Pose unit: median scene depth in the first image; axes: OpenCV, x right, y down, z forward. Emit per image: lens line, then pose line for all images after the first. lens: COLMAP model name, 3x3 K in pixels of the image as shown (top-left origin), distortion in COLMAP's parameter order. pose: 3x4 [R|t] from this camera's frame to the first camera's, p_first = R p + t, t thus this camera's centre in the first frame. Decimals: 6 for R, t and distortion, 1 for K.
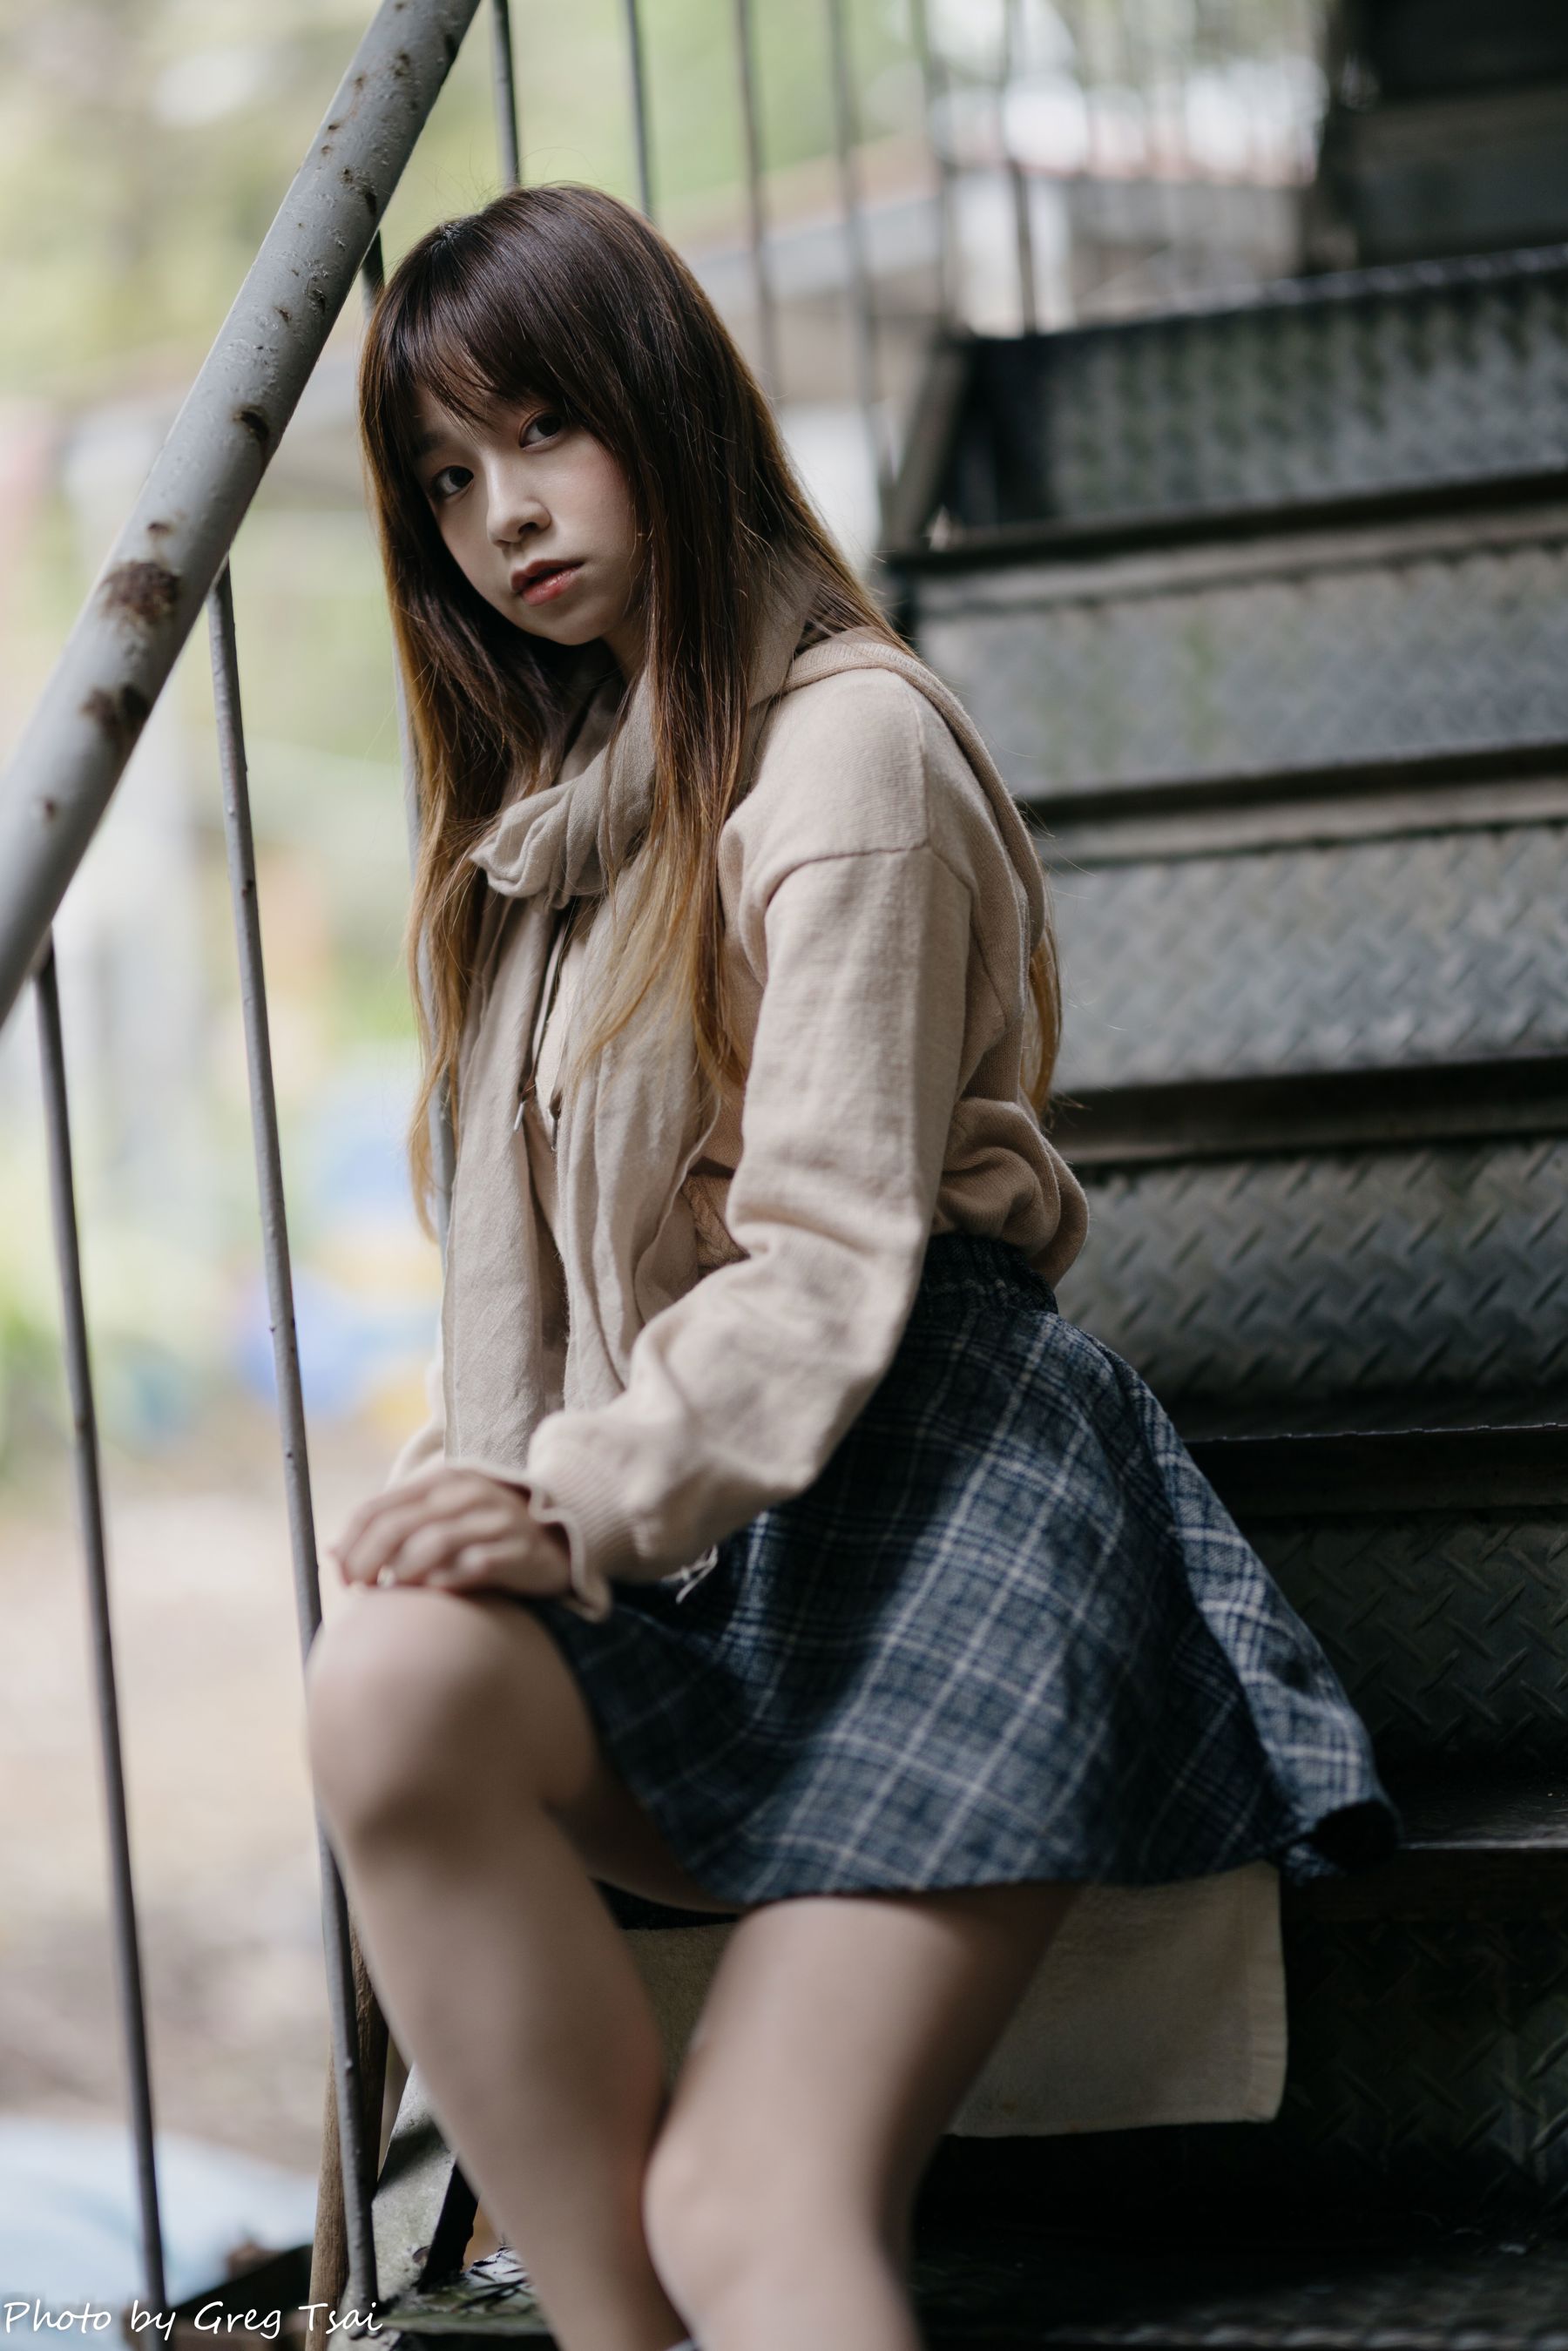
lens RADIAL K [[4320.2, 0, 841.8], [0, 4320.2, 1229.2], [0, 0, 1]] dist [0.058093, -0.129059]
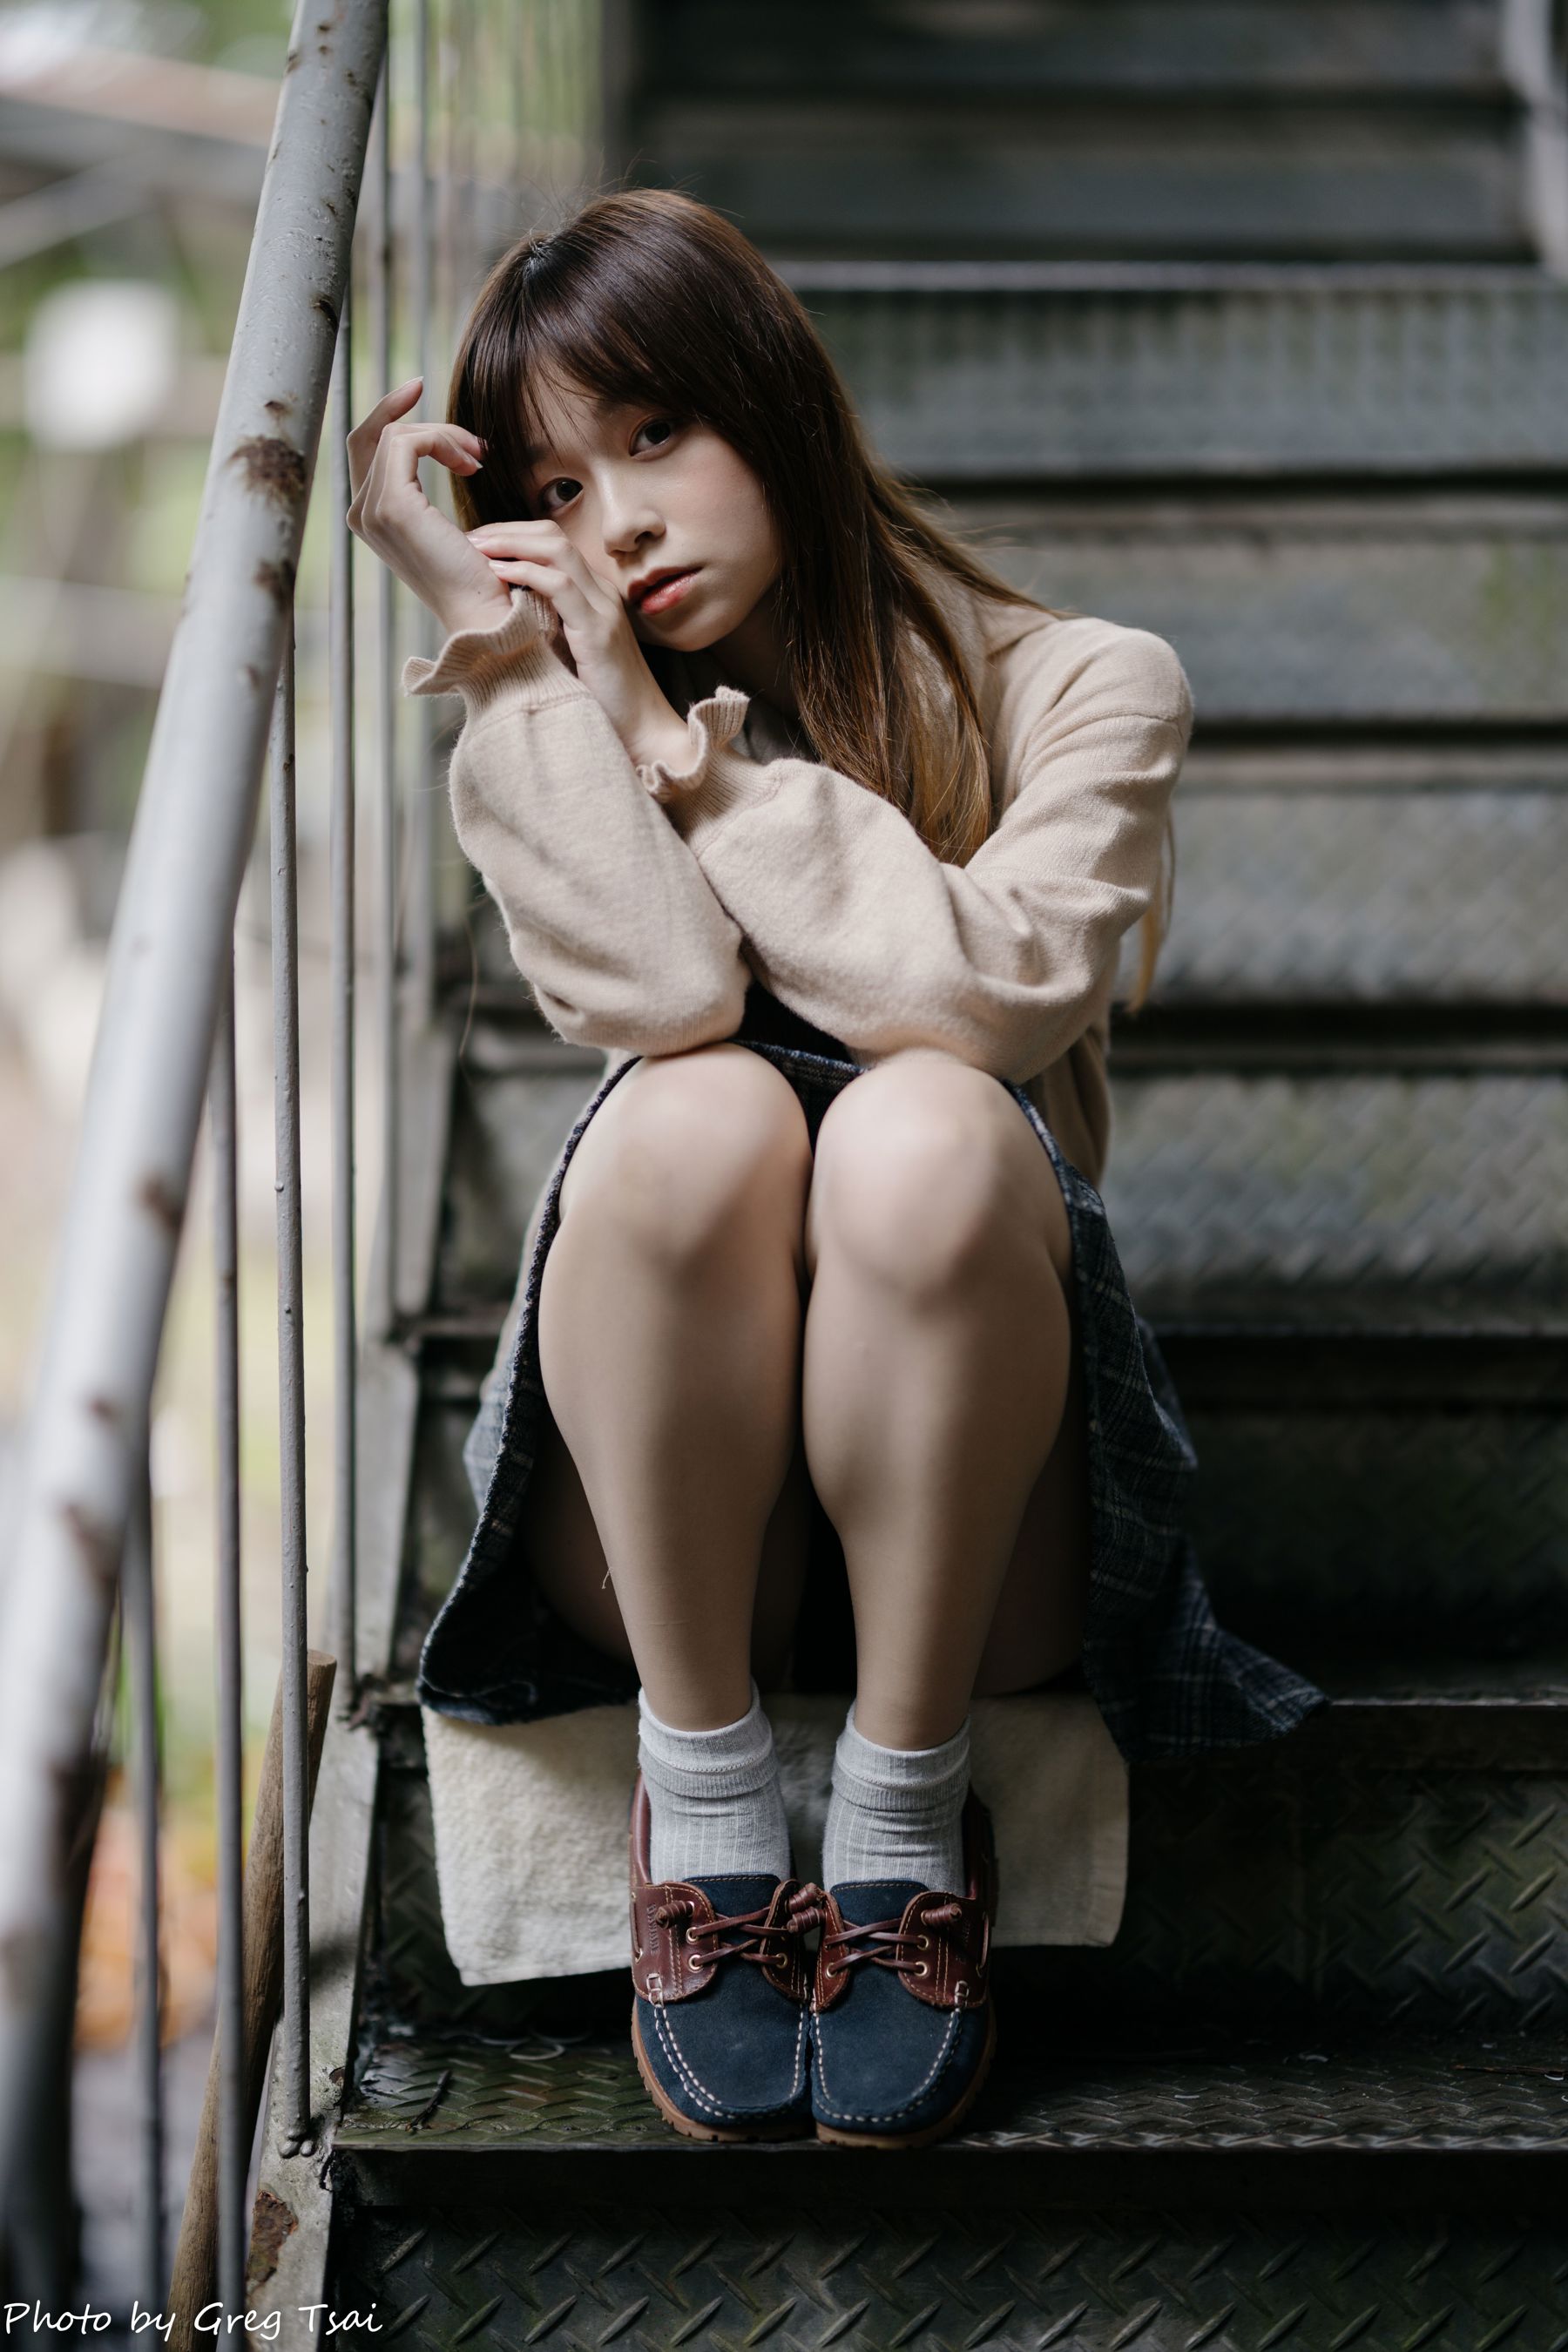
lens RADIAL K [[3958.2, 0, 784.0], [0, 3958.2, 1176.0], [0, 0, 1]] dist [0.055953, -0.187606]
pose [[0.947330, 0.056549, 0.315226, -0.309778], [-0.063070, 0.997954, 0.010515, 0.002354], [-0.313987, -0.029842, 0.948958, 0.060452]]
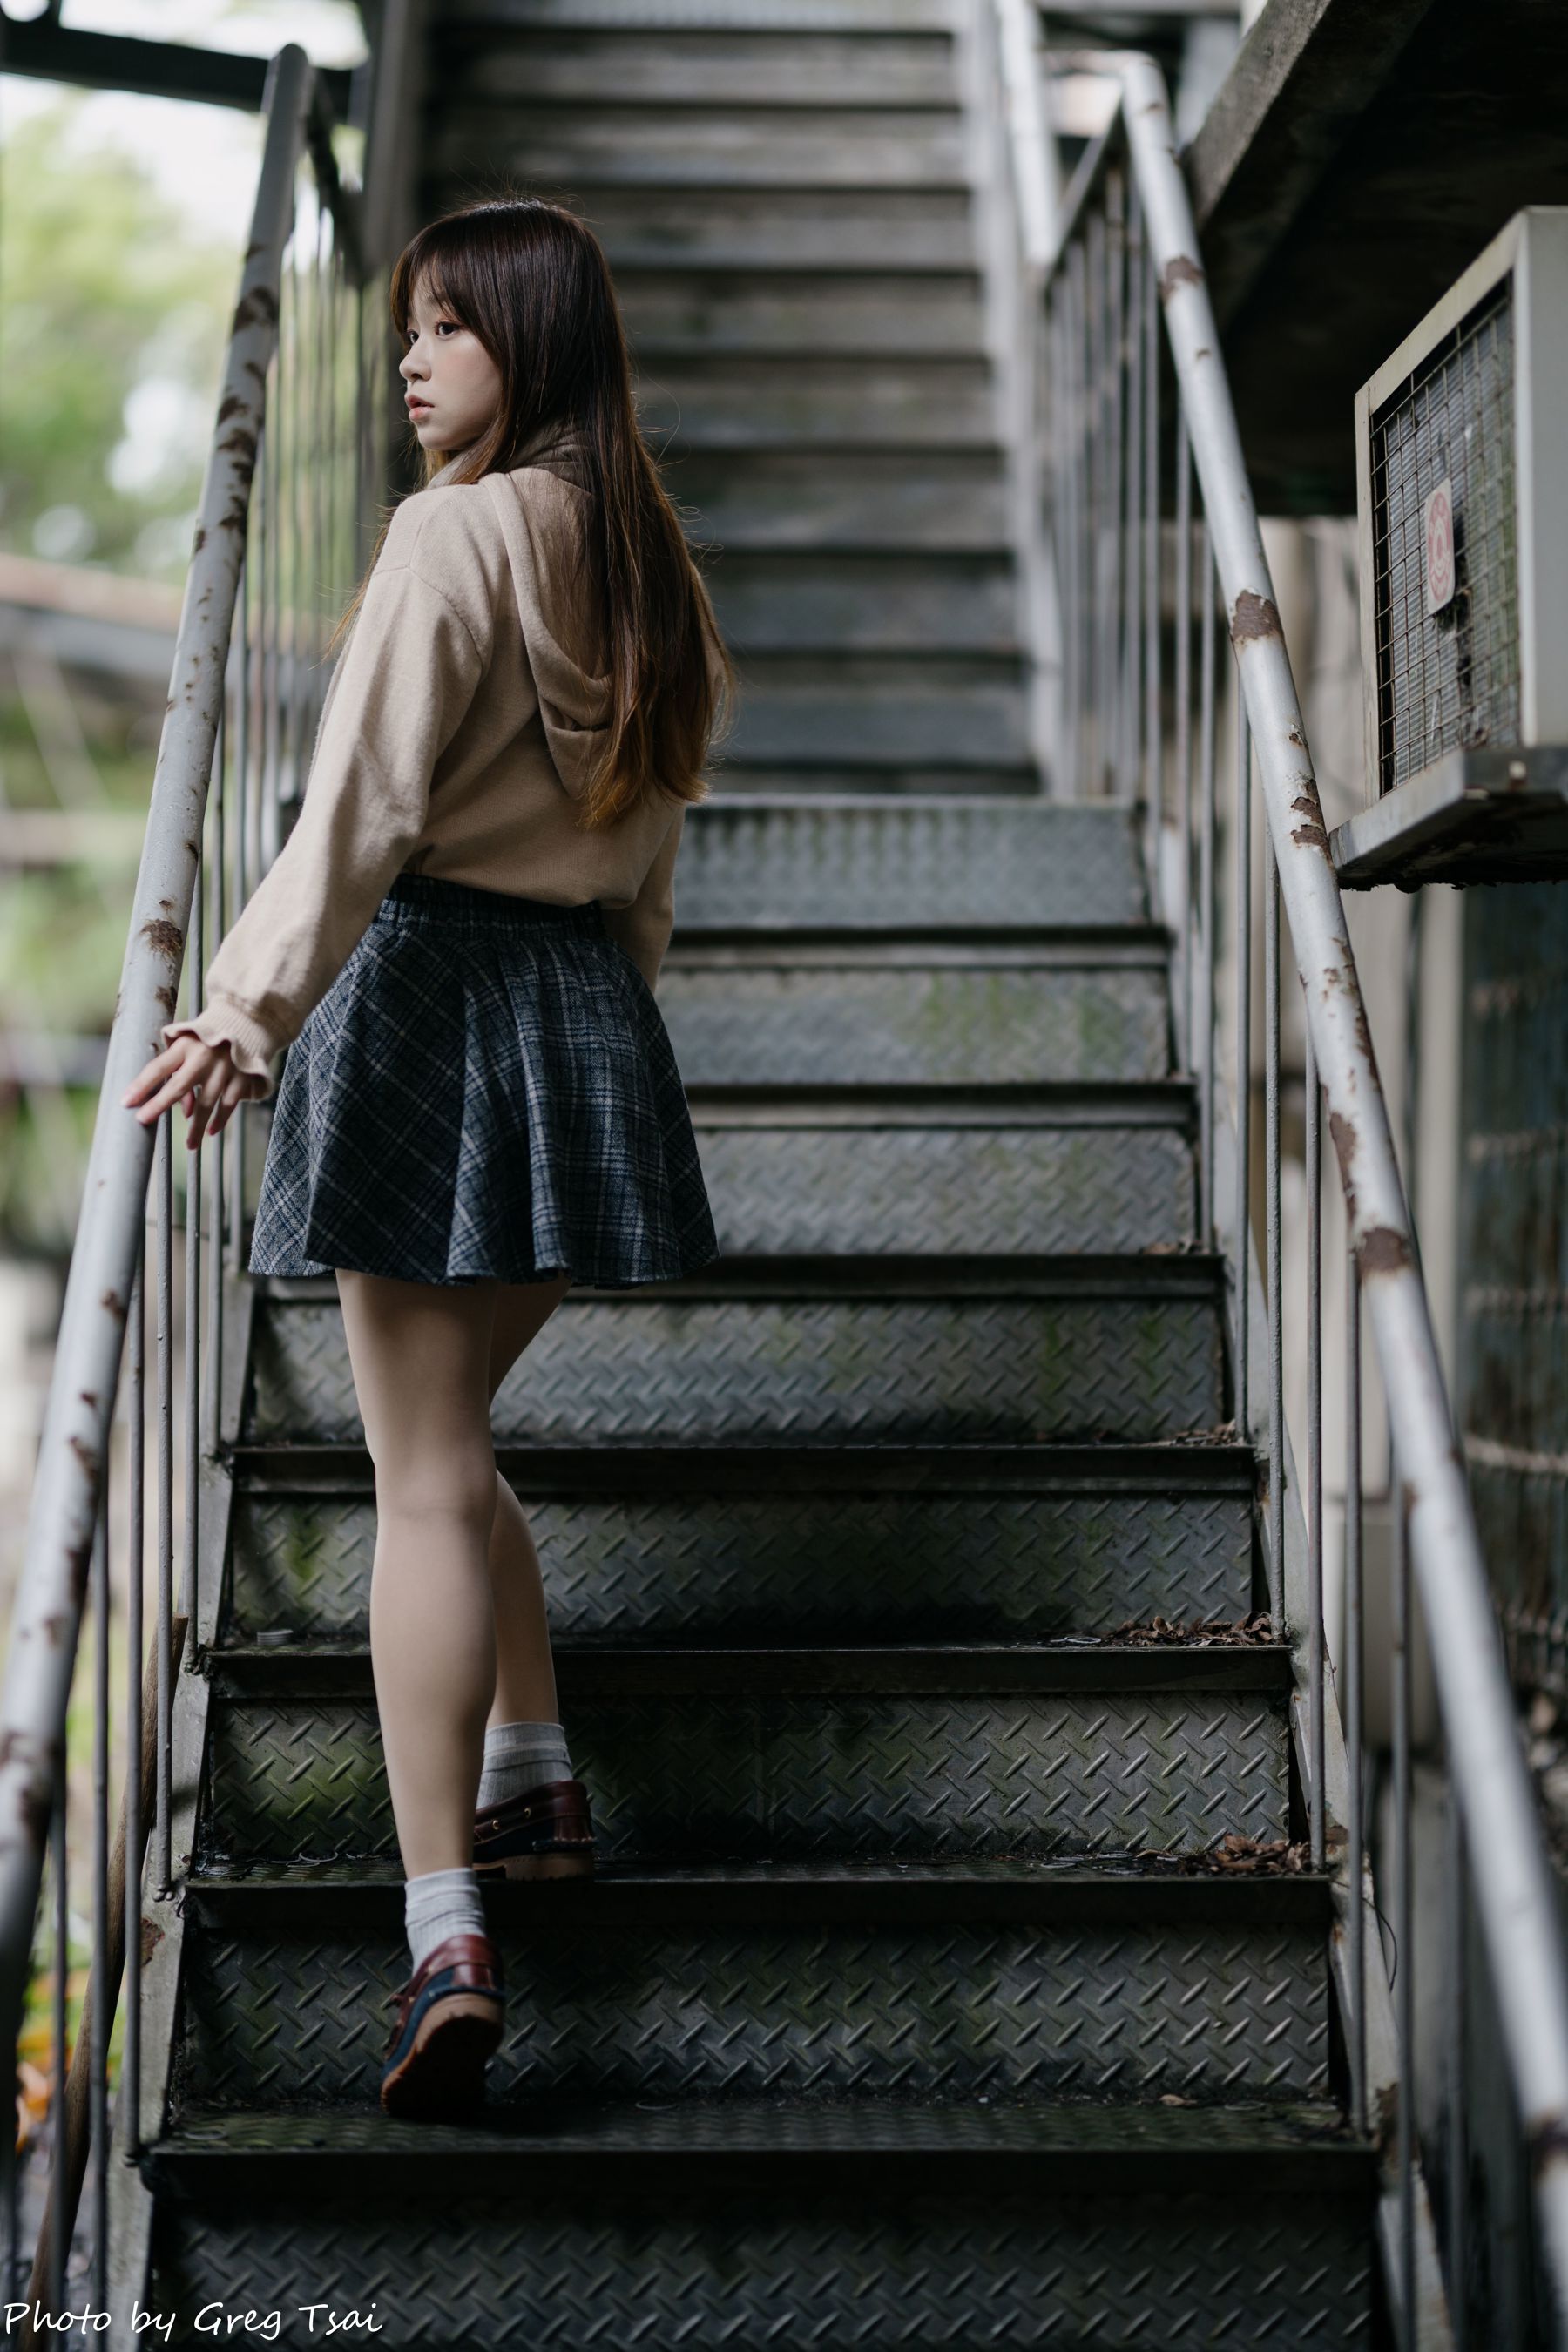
lens RADIAL K [[3958.2, 0, 784.0], [0, 3958.2, 1176.0], [0, 0, 1]] dist [0.055953, -0.187606]
pose [[0.929093, 0.088330, 0.359143, -0.483753], [-0.057225, 0.993700, -0.096357, 0.098998], [-0.365392, 0.068973, 0.928295, -0.641717]]
